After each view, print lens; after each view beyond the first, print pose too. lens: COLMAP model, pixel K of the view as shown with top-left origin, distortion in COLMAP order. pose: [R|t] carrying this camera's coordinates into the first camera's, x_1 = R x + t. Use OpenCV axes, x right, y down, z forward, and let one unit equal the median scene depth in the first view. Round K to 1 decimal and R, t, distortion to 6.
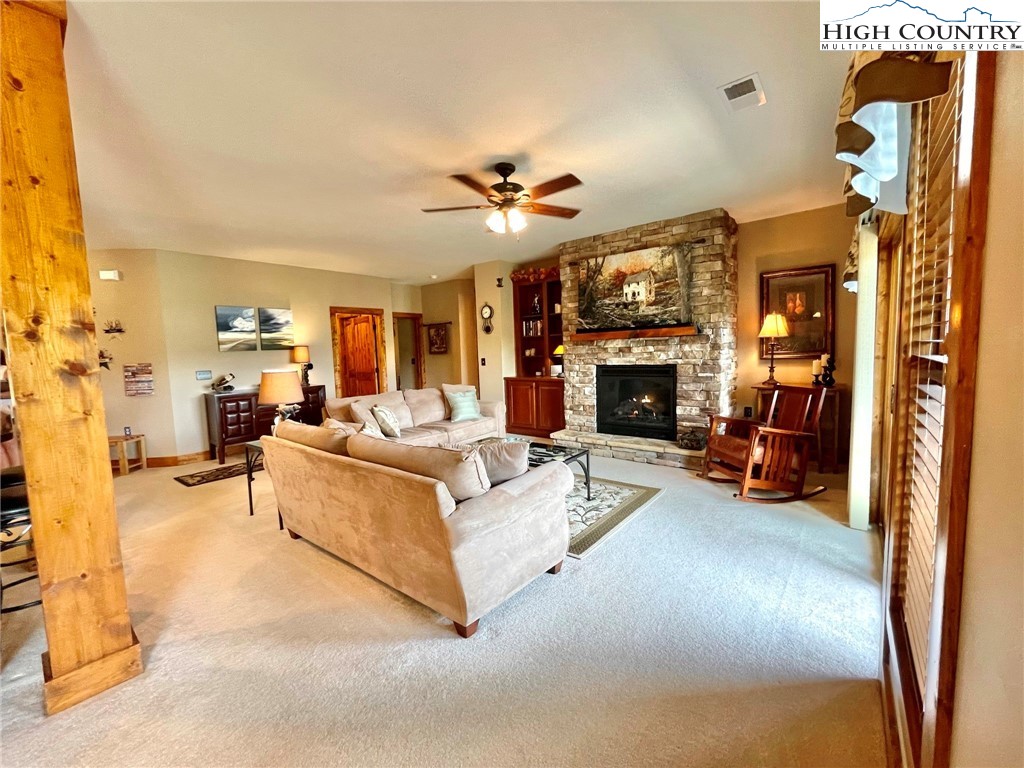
lens RADIAL K [[414.2, 0, 512.0], [0, 414.2, 384.0], [0, 0, 1]] dist [-0.001849, -0.000277]
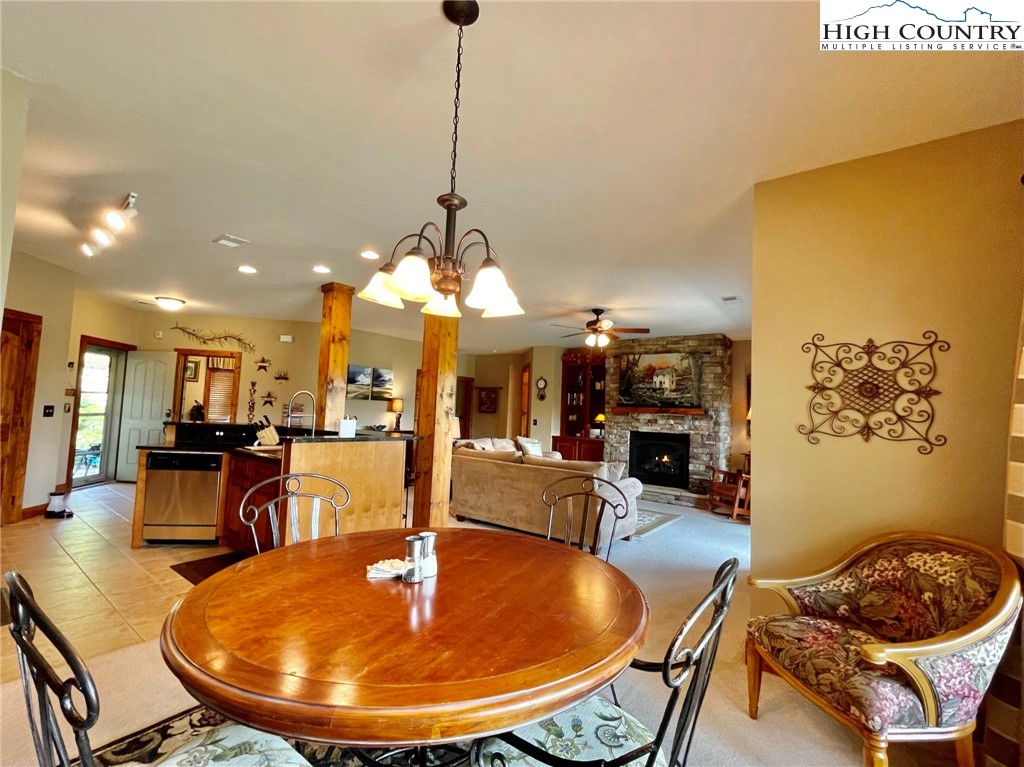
lens RADIAL K [[453.9, 0, 512.0], [0, 453.9, 383.5], [0, 0, 1]] dist [-0.003294, -0.000392]
pose [[0.996443, 0.079314, 0.028485, -0.248568], [-0.074267, 0.986192, -0.148017, 0.052677], [-0.039831, 0.145375, 0.988575, -0.500690]]
